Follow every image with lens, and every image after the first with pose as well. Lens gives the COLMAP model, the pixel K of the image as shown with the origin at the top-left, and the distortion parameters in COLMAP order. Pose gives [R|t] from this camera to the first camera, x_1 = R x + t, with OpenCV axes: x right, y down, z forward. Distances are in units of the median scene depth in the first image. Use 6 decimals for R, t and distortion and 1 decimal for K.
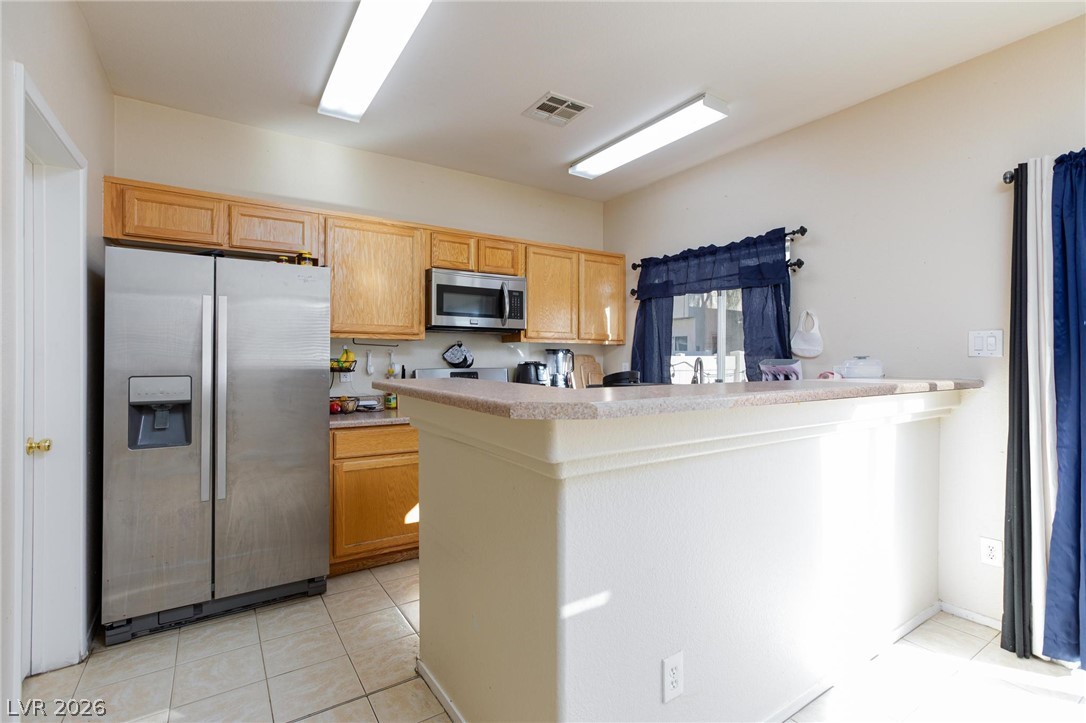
lens RADIAL K [[500.4, 0, 543.1], [0, 500.4, 358.6], [0, 0, 1]] dist [0.001935, 0.001075]
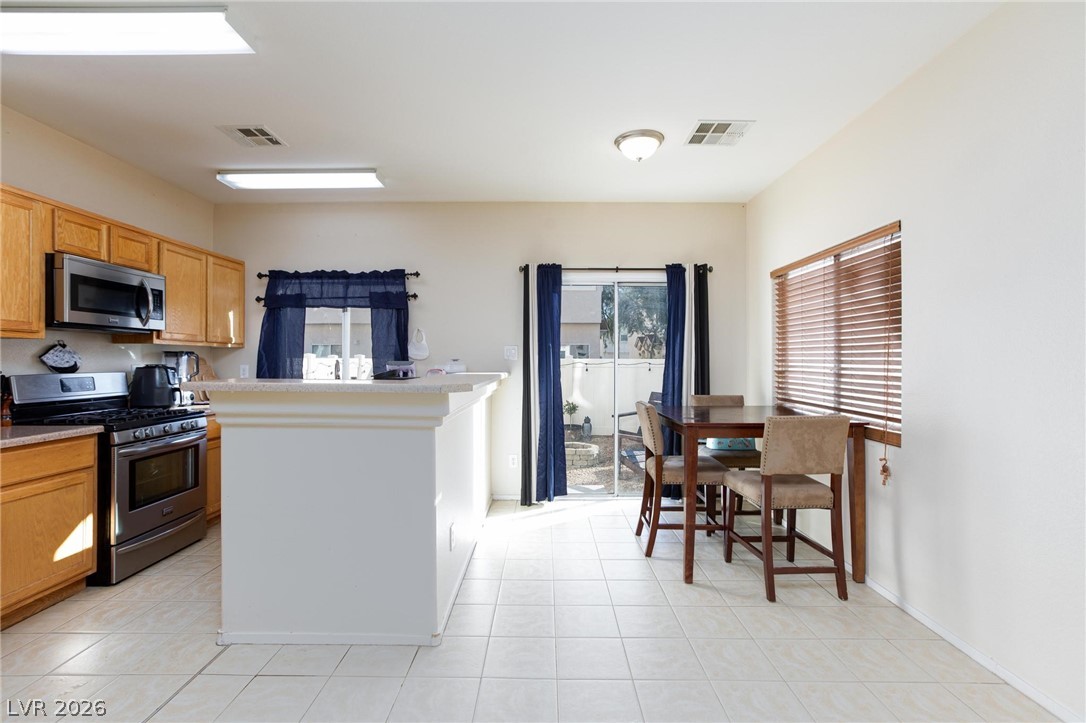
lens RADIAL K [[501.5, 0, 524.3], [0, 501.5, 362.7], [0, 0, 1]] dist [-0.001782, 0.000071]
pose [[0.585031, -0.005259, 0.810994, -0.416790], [0.003184, 0.999986, 0.004187, 0.000512], [-0.811004, 0.000133, 0.585040, -0.104192]]
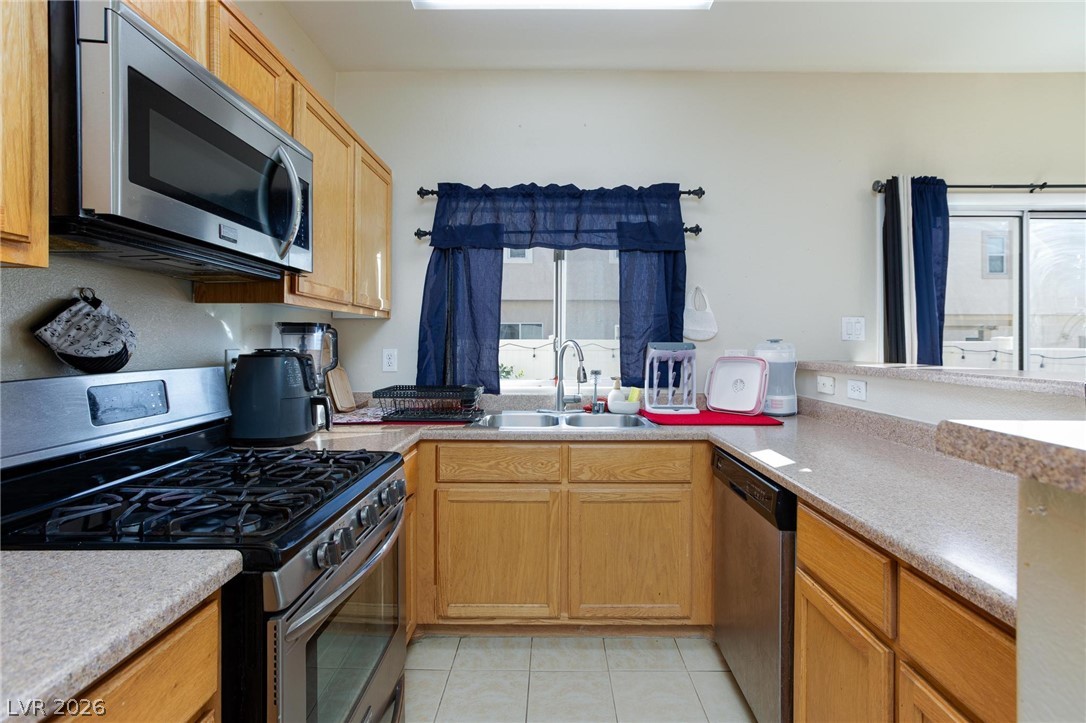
lens RADIAL K [[500.2, 0, 542.3], [0, 500.2, 354.5], [0, 0, 1]] dist [-0.020747, 0.000824]
pose [[0.559848, -0.021627, 0.828313, -0.285541], [0.000845, 0.999674, 0.025529, -0.000533], [-0.828595, -0.013592, 0.559684, 0.618266]]
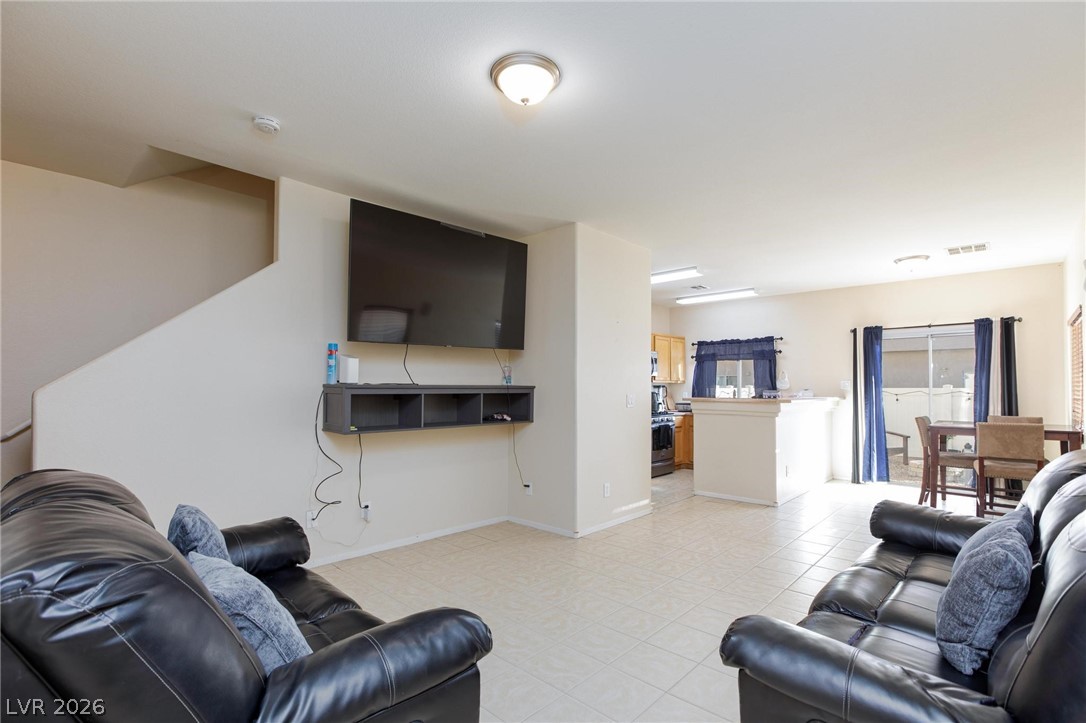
lens RADIAL K [[498.7, 0, 565.3], [0, 498.7, 383.3], [0, 0, 1]] dist [0.000157, 0.000067]
pose [[0.964045, 0.001136, 0.265736, -0.977503], [0.002581, 0.999904, -0.013637, -0.001805], [-0.265726, 0.013833, 0.963949, -0.915791]]
